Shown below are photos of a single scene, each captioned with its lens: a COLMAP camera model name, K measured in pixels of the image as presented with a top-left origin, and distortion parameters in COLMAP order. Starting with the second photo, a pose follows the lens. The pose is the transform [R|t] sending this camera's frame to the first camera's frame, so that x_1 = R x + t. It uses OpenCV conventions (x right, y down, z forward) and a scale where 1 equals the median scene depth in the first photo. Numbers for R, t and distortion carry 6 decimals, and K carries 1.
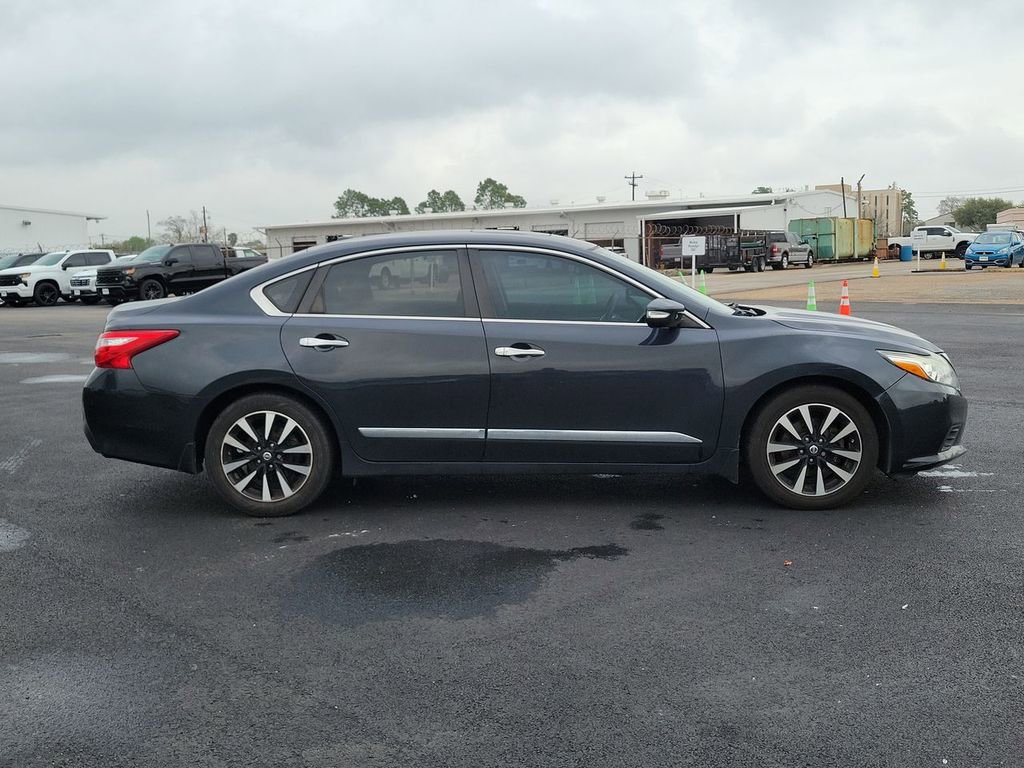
lens RADIAL K [[1063.8, 0, 507.3], [0, 1063.8, 374.9], [0, 0, 1]] dist [0.051401, -0.010102]
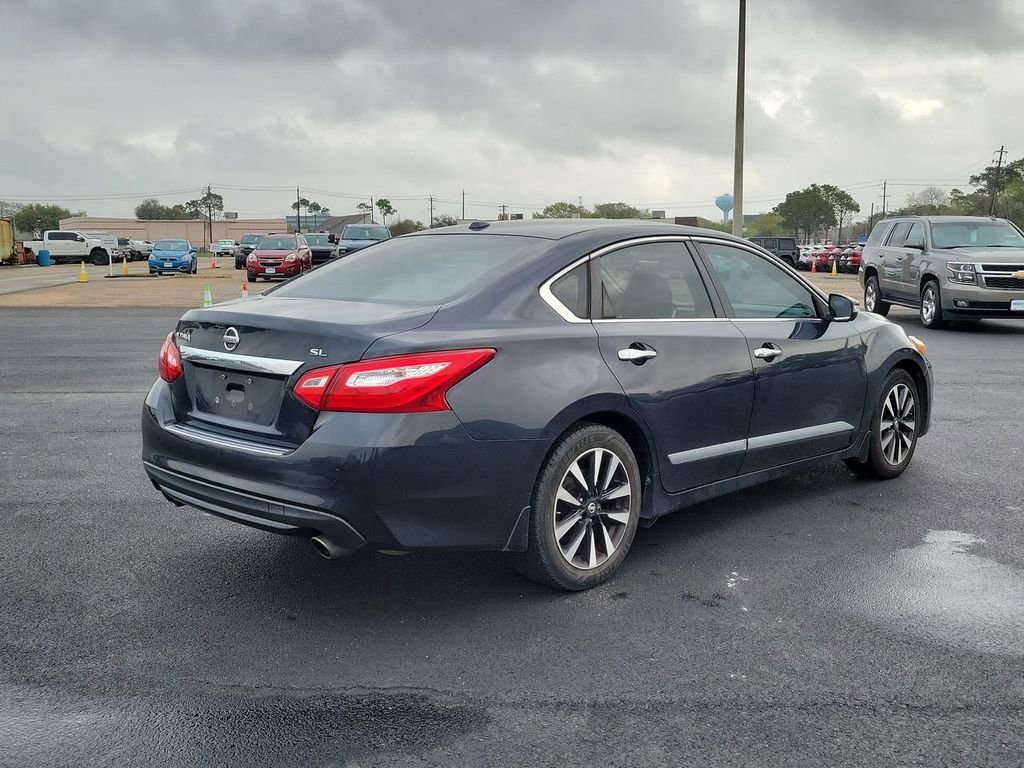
lens RADIAL K [[1063.8, 0, 507.3], [0, 1063.8, 374.9], [0, 0, 1]] dist [0.051401, -0.010102]
pose [[0.657871, -0.068071, 0.750048, -0.815178], [0.072763, 0.996993, 0.026663, -0.042029], [-0.749608, 0.037035, 0.660846, 0.533686]]
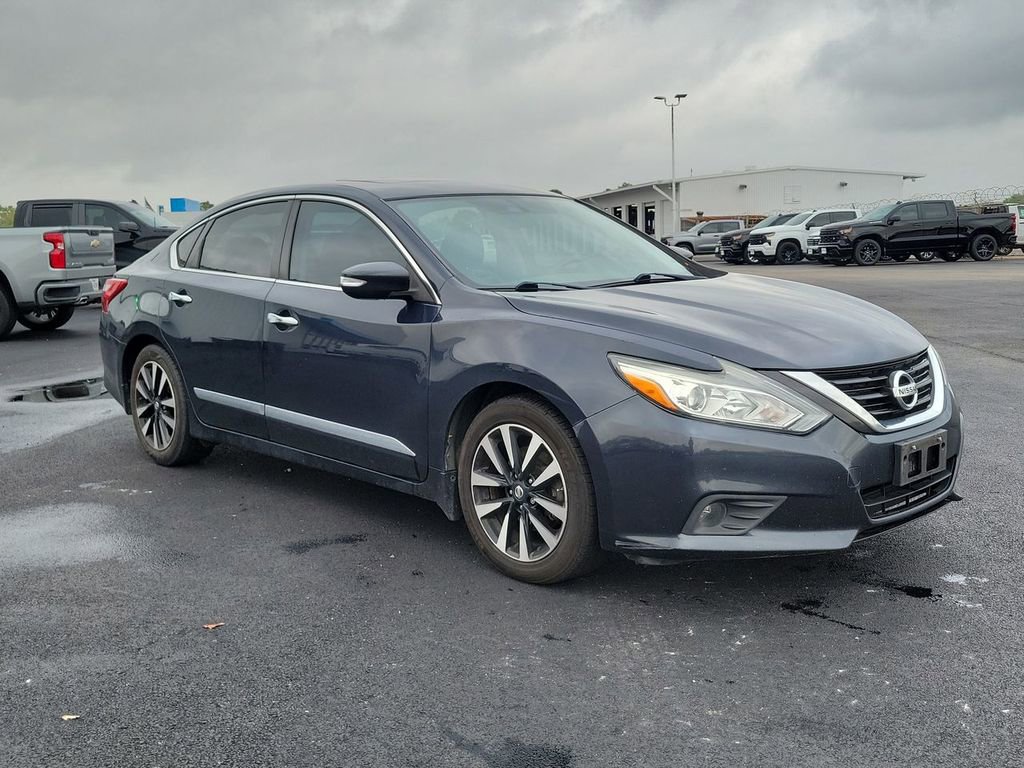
lens RADIAL K [[1063.8, 0, 507.3], [0, 1063.8, 374.9], [0, 0, 1]] dist [0.051401, -0.010102]
pose [[0.709127, 0.100098, -0.697939, 0.718661], [-0.074512, 0.994967, 0.066991, -0.046547], [0.701132, 0.004499, 0.713017, 0.496451]]
